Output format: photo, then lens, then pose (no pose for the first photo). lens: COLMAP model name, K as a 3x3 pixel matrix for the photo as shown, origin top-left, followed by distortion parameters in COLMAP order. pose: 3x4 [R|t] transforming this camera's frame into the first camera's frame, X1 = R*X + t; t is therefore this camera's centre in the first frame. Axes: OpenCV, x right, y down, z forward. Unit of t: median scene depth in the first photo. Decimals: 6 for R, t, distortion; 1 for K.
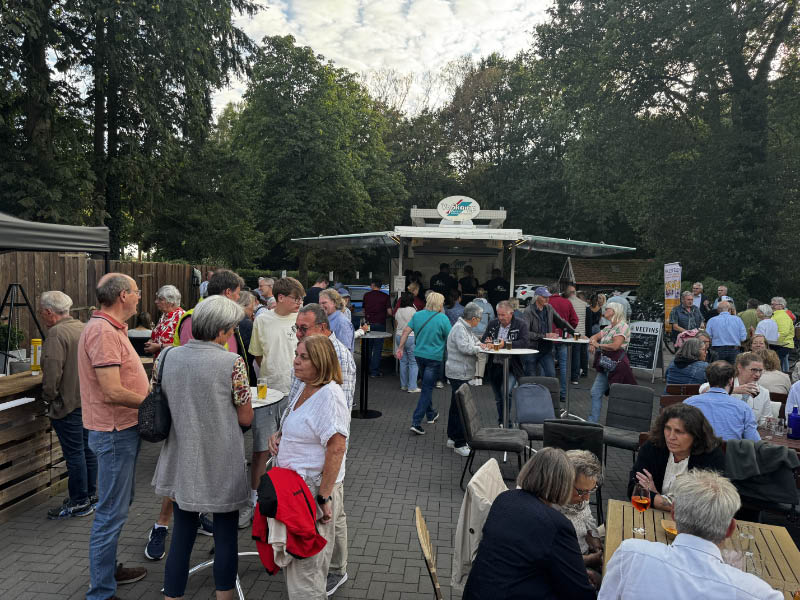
lens RADIAL K [[558.4, 0, 400.0], [0, 558.4, 300.0], [0, 0, 1]] dist [0.123602, -0.164340]
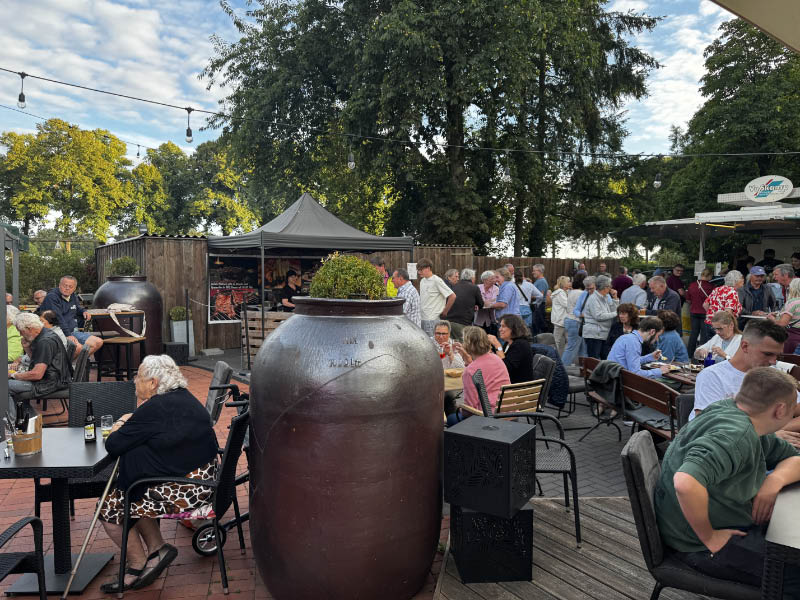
lens RADIAL K [[558.4, 0, 400.0], [0, 558.4, 300.0], [0, 0, 1]] dist [0.123602, -0.164340]
pose [[0.630691, 0.029340, -0.775479, 0.188807], [-0.029312, 0.999473, 0.013975, 0.011023], [0.775480, 0.013917, 0.631219, -0.031533]]
